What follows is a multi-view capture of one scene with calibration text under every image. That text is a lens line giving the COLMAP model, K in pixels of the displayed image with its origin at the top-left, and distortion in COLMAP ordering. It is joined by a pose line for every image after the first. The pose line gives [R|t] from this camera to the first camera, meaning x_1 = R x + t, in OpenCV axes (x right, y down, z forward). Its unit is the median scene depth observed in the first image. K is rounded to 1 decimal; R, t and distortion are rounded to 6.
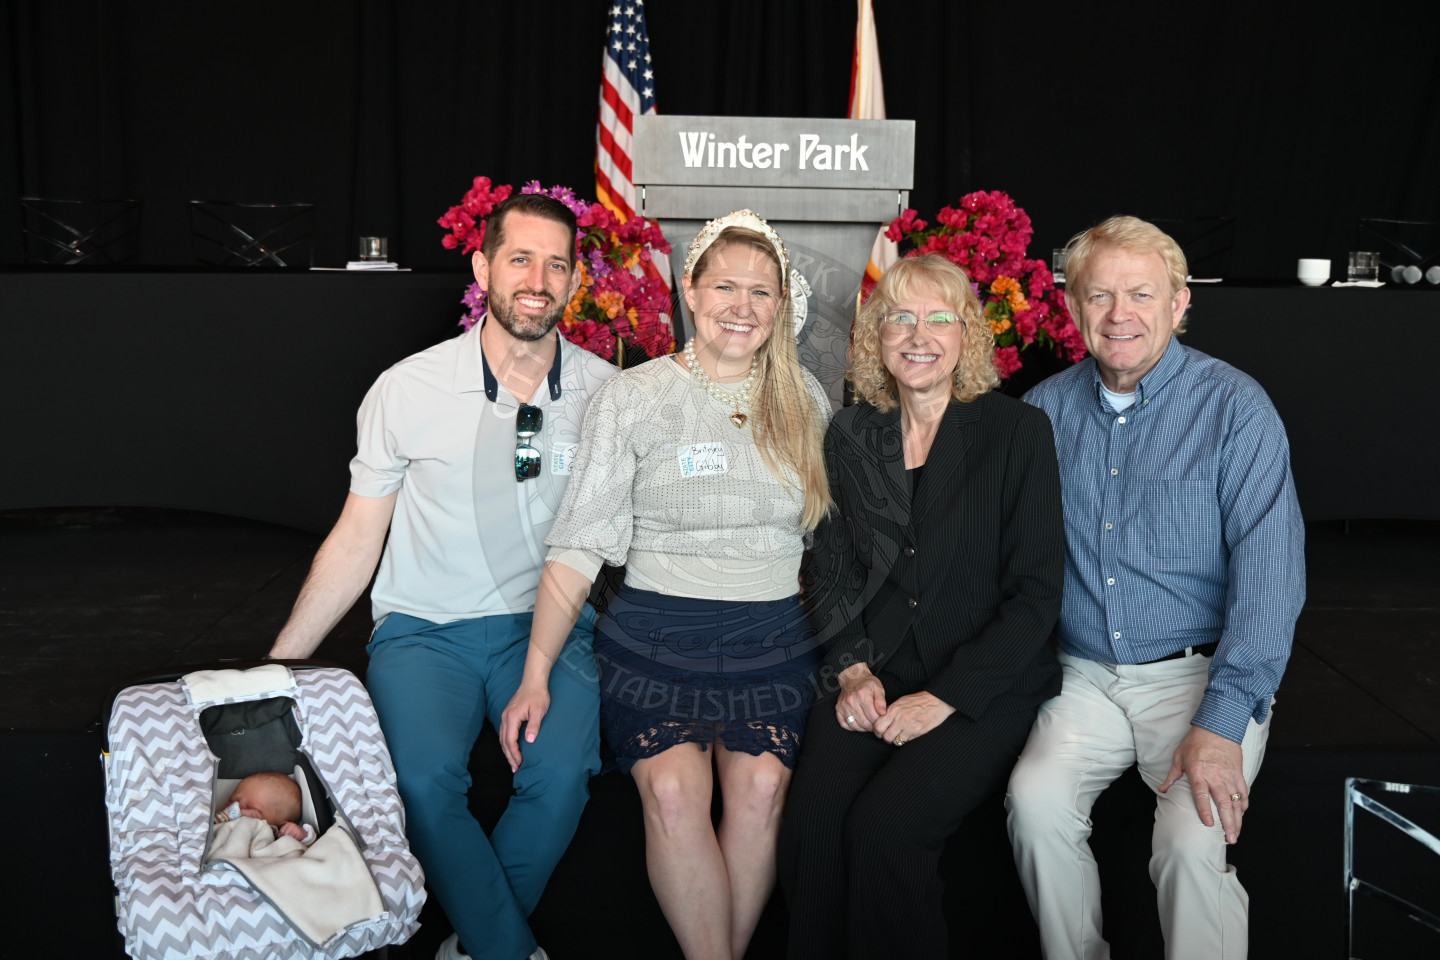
lens RADIAL K [[1714.3, 0, 720.0], [0, 1714.3, 480.0], [0, 0, 1]] dist [0.020300, 0.040612]
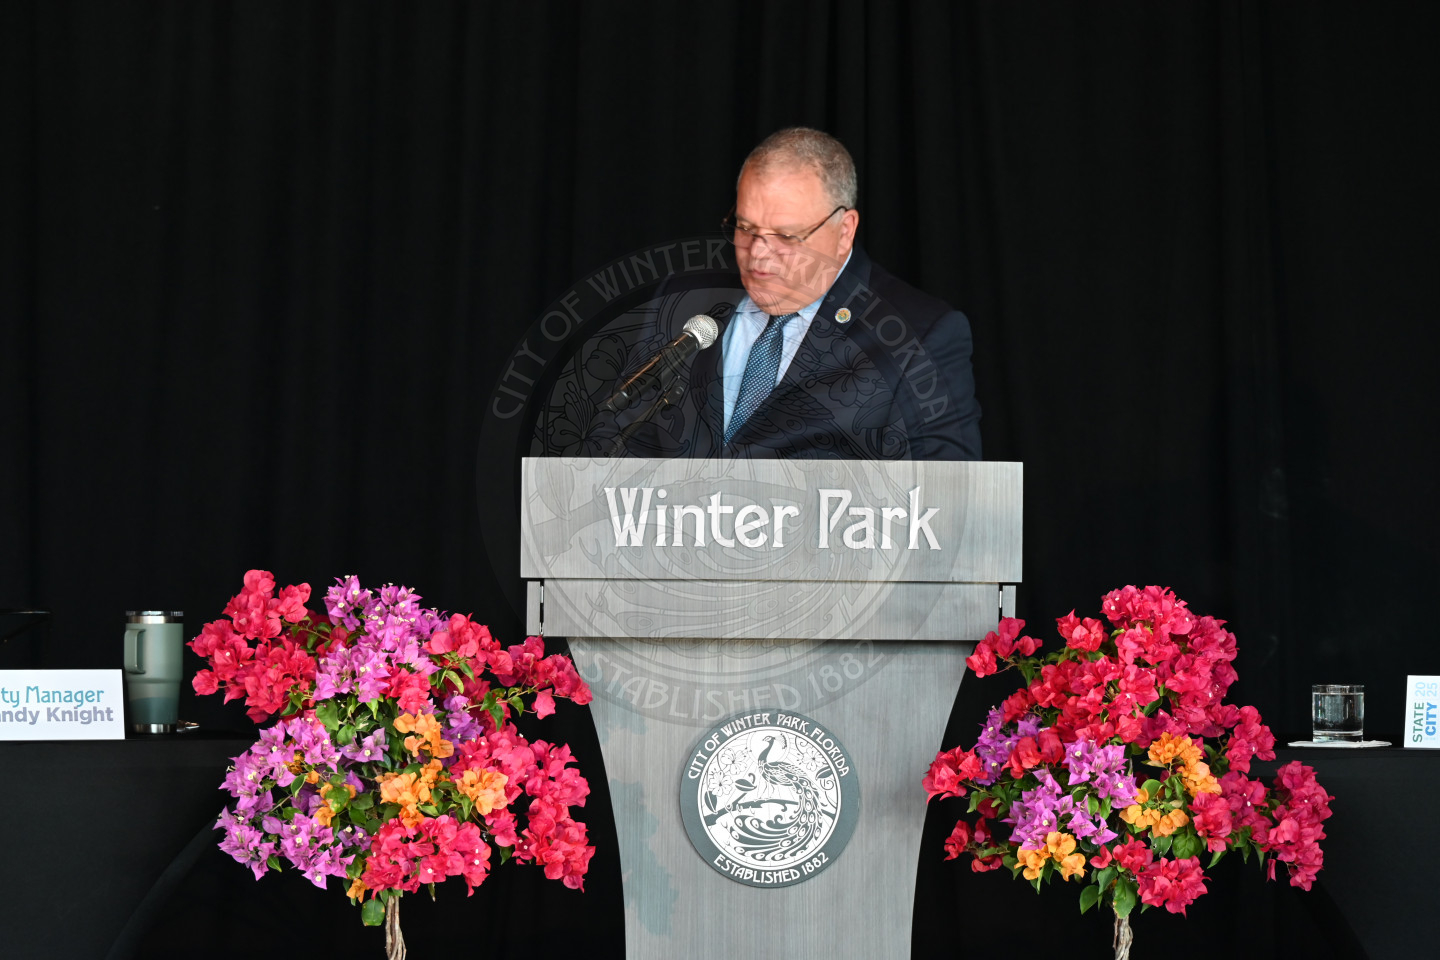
lens RADIAL K [[5431.6, 0, 720.0], [0, 5431.6, 480.0], [0, 0, 1]] dist [-0.131837, -2.667679]
pose [[0.999628, -0.009858, -0.025445, 0.061210], [0.005330, 0.985038, -0.172256, 0.105751], [0.026763, 0.172056, 0.984724, -0.778748]]
